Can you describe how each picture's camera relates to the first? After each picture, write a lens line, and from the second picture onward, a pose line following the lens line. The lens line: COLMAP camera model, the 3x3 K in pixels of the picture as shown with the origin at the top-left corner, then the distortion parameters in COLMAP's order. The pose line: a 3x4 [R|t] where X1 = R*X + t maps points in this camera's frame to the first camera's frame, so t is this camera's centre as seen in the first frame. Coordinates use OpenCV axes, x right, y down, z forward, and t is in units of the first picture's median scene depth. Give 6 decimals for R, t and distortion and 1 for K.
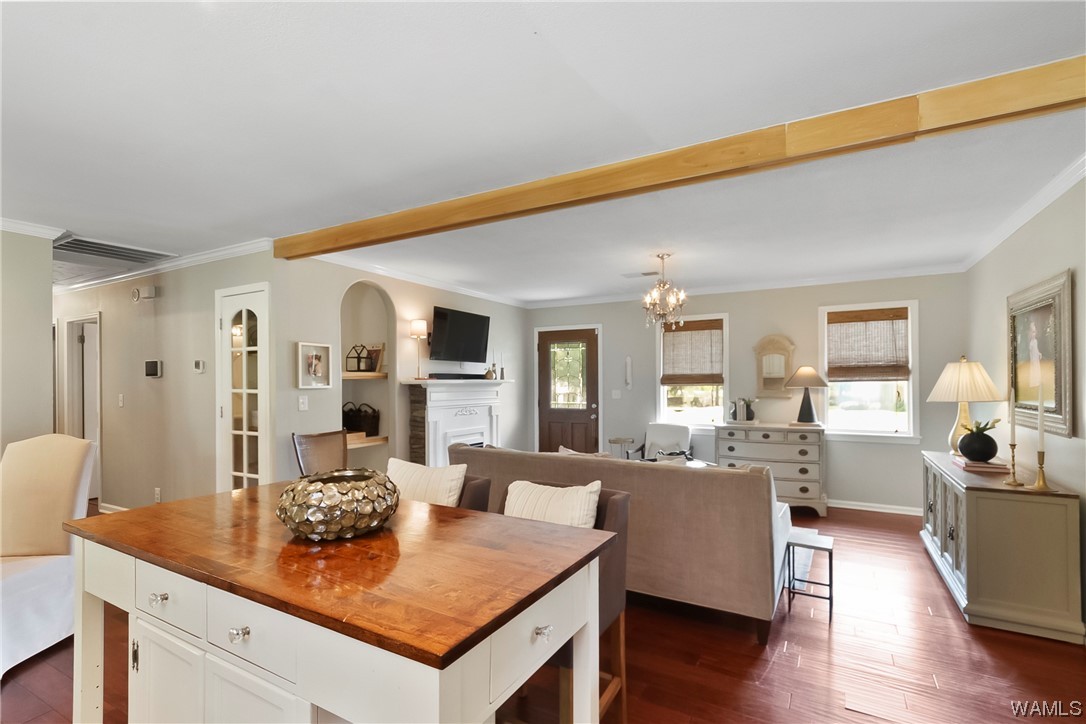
lens RADIAL K [[502.9, 0, 549.0], [0, 502.9, 380.7], [0, 0, 1]] dist [-0.000356, 0.005479]
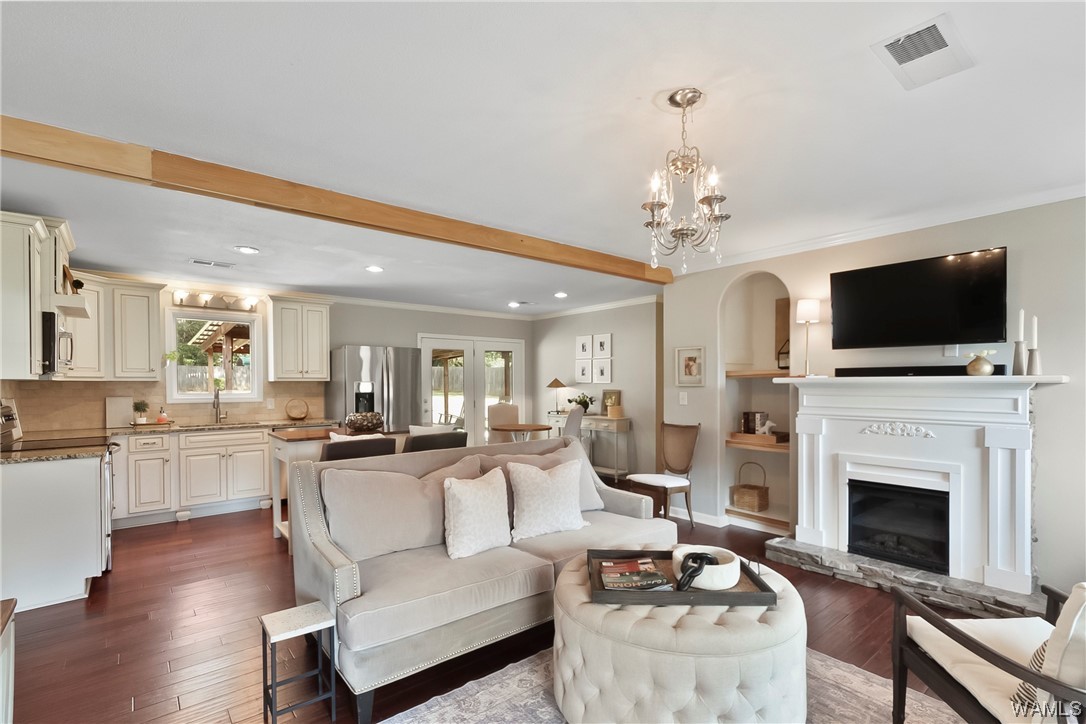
lens RADIAL K [[502.9, 0, 549.0], [0, 502.9, 380.7], [0, 0, 1]] dist [-0.000356, 0.005479]
pose [[-0.350775, 0.003277, -0.936454, 0.567973], [0.007503, 0.999972, 0.000689, -0.000699], [0.936430, -0.006784, -0.350790, 0.856910]]
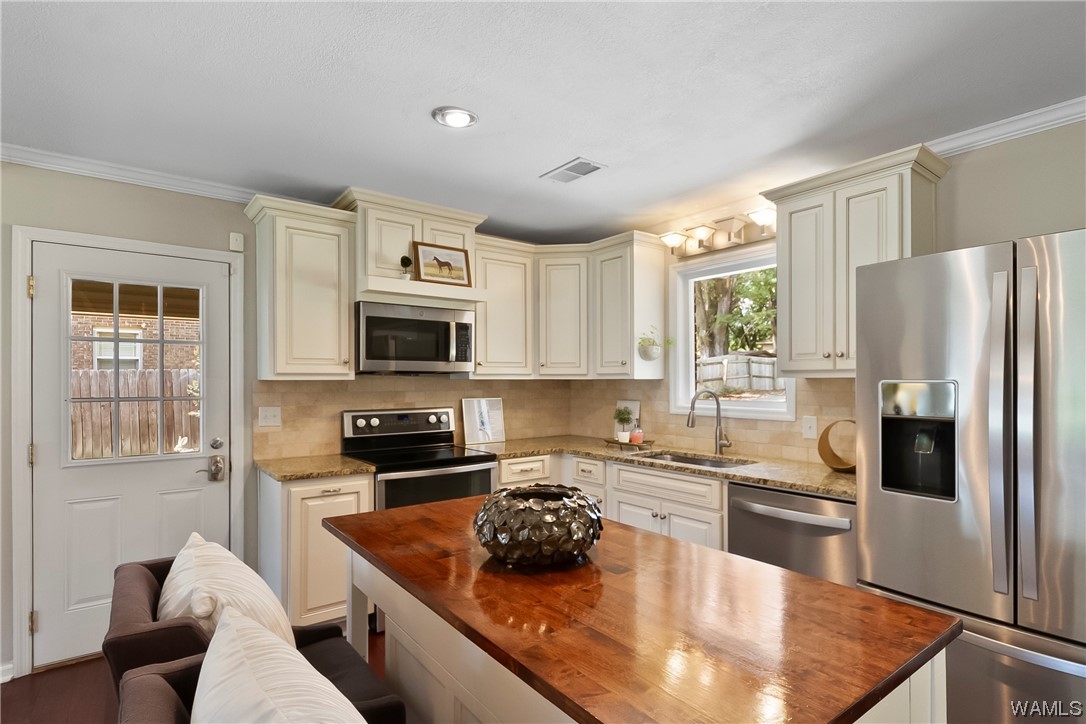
lens RADIAL K [[545.1, 0, 550.9], [0, 545.1, 380.2], [0, 0, 1]] dist [0.004474, 0.000325]
pose [[-0.921966, 0.008130, 0.387186, -0.217481], [0.007681, 0.999967, -0.002708, -0.002458], [-0.387195, 0.000478, -0.921998, 0.510717]]
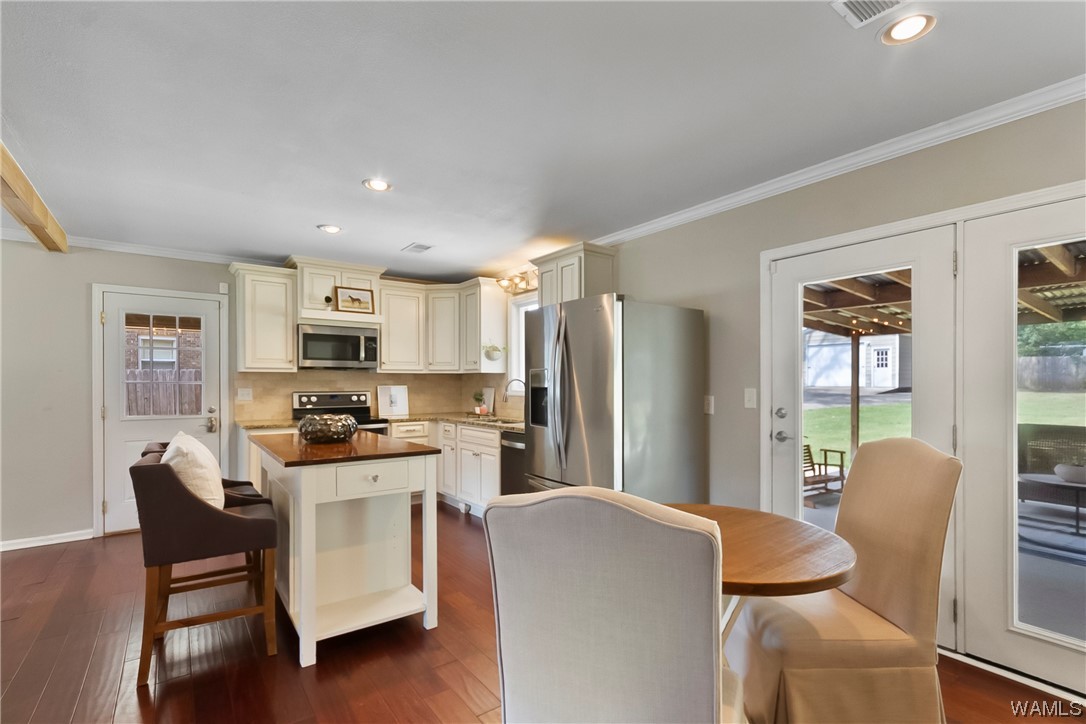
lens RADIAL K [[502.9, 0, 549.0], [0, 502.9, 380.7], [0, 0, 1]] dist [-0.000356, 0.005479]
pose [[-0.916802, 0.008328, 0.399255, -0.554217], [0.007106, 0.999964, -0.004541, 0.016334], [-0.399279, -0.001326, -0.916829, 0.683948]]
